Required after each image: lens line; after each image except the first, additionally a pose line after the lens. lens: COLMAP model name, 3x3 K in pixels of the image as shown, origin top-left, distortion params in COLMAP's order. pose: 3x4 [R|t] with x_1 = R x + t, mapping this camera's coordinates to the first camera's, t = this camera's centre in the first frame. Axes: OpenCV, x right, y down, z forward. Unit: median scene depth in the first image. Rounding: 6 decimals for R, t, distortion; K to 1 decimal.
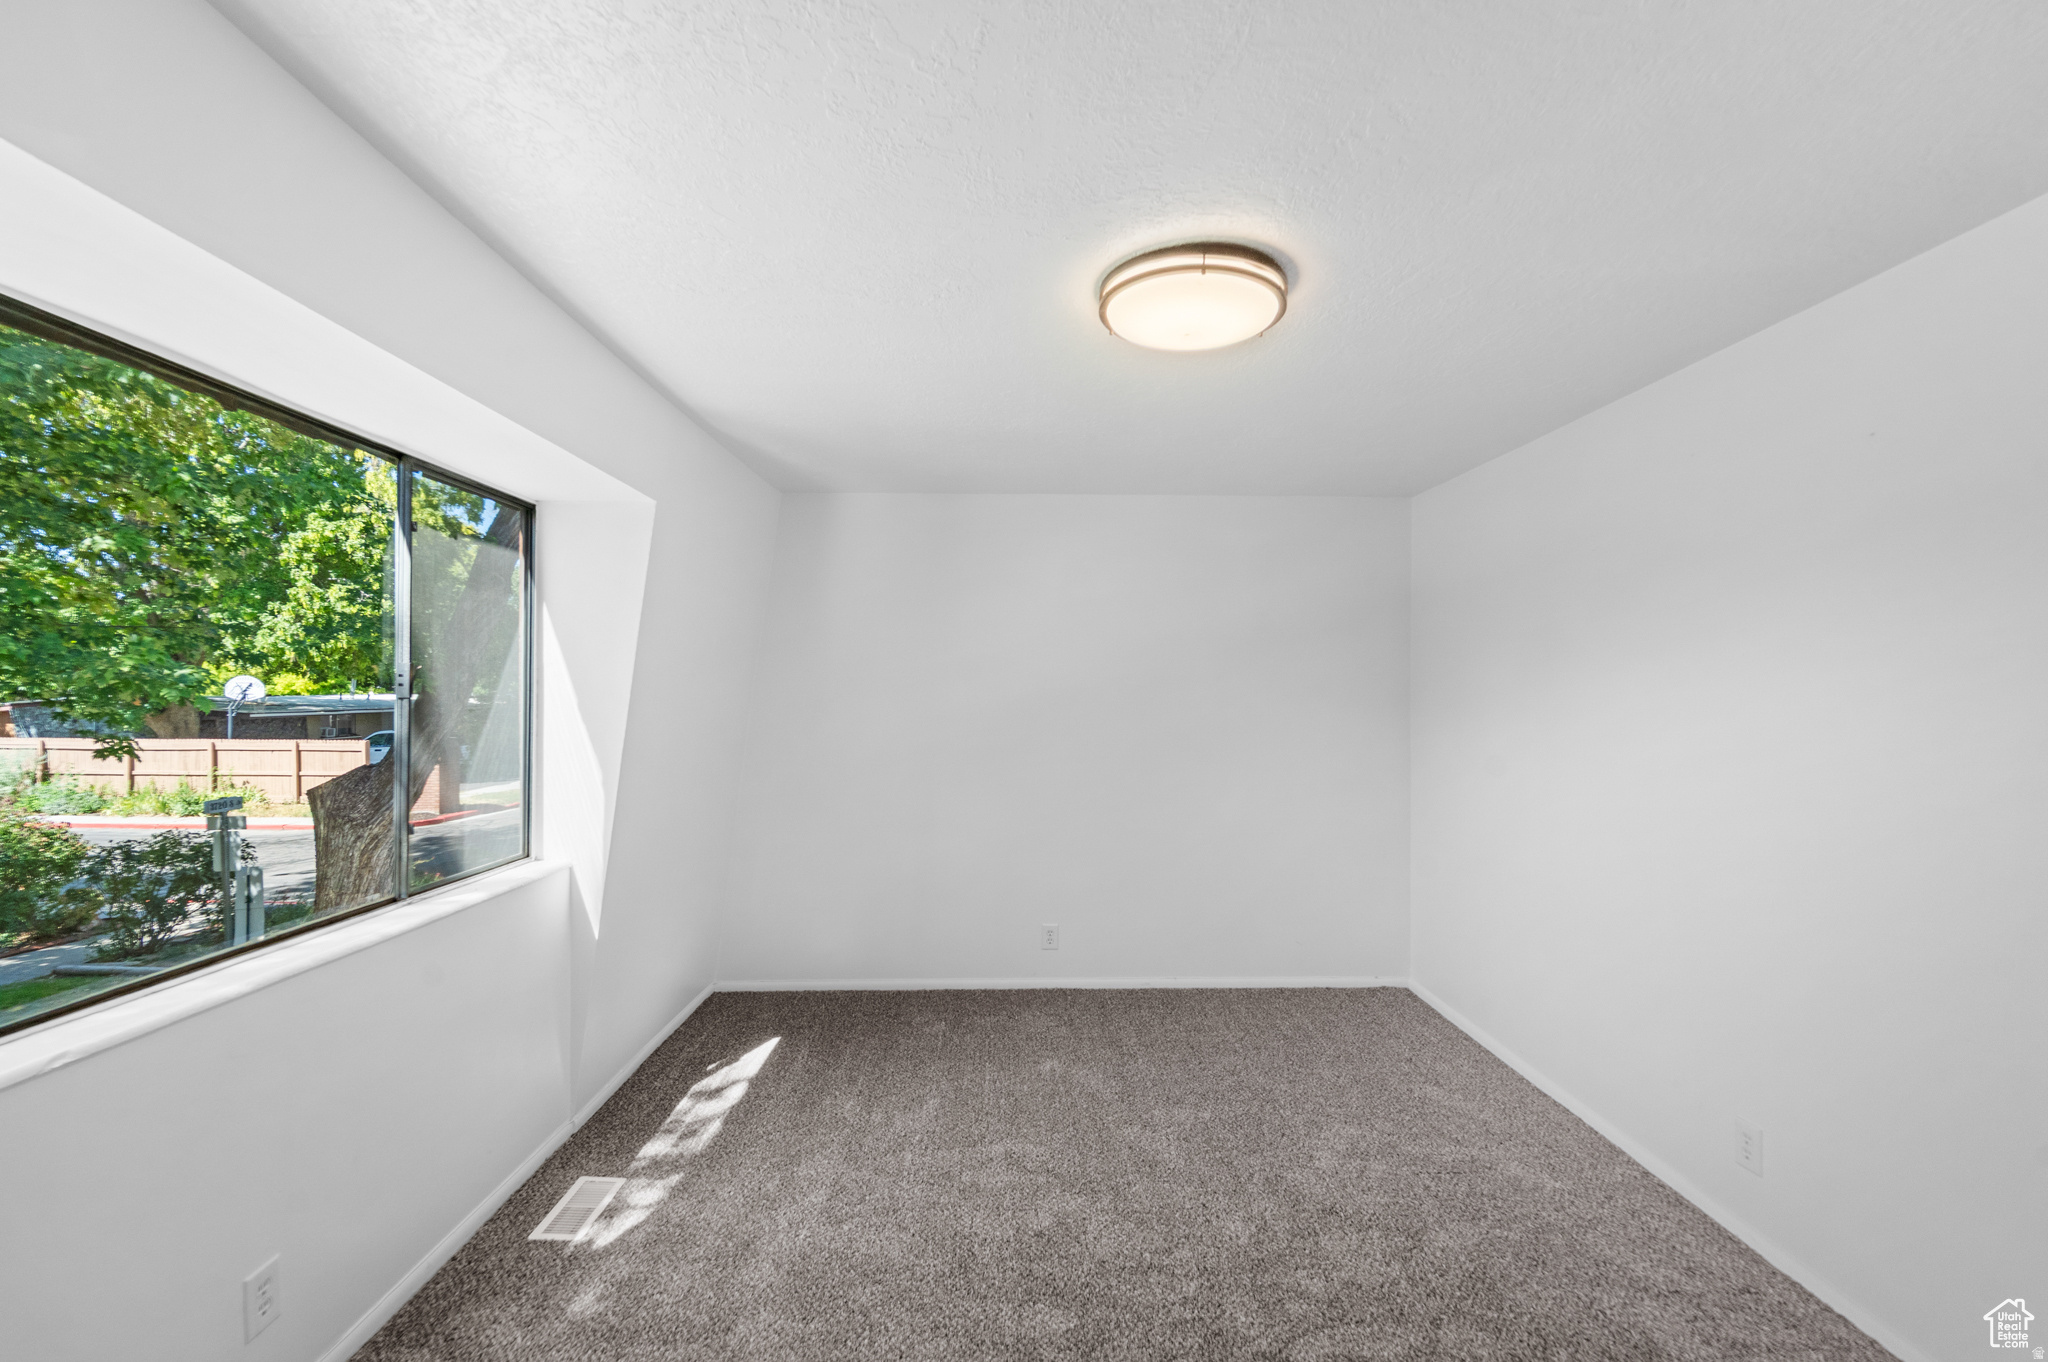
lens RADIAL K [[863.1, 0, 1023.9], [0, 863.1, 707.0], [0, 0, 1]] dist [-0.012563, -0.000197]
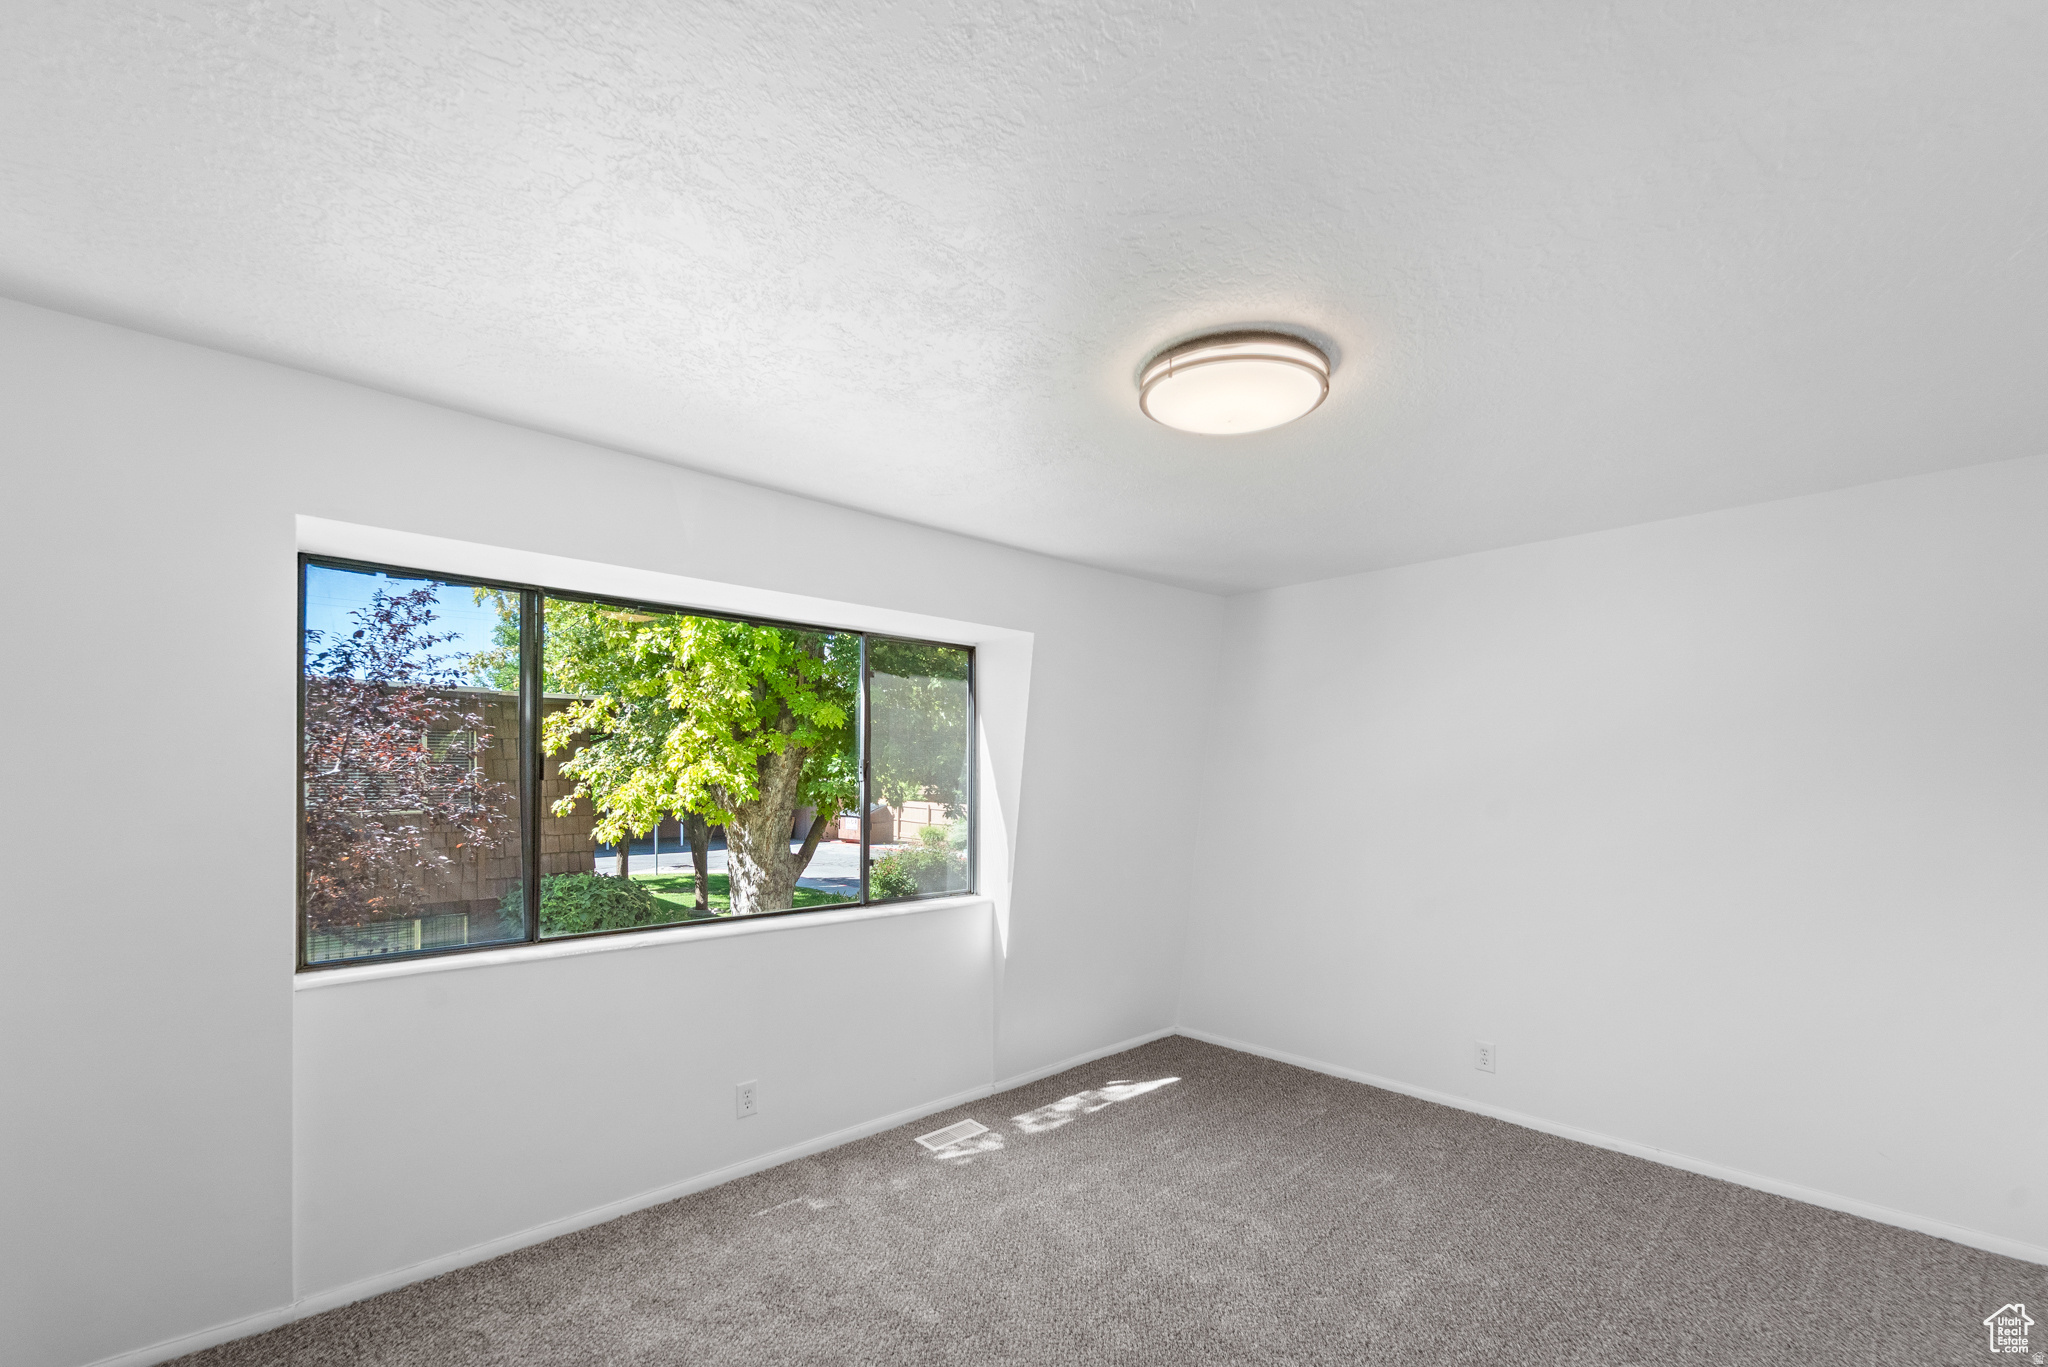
lens RADIAL K [[859.8, 0, 1025.0], [0, 859.8, 769.3], [0, 0, 1]] dist [-0.016676, -0.000294]
pose [[0.677686, 0.002953, -0.735346, 0.540420], [-0.016735, 0.999795, -0.011409, -0.013288], [0.735161, 0.020038, 0.677596, 0.089655]]
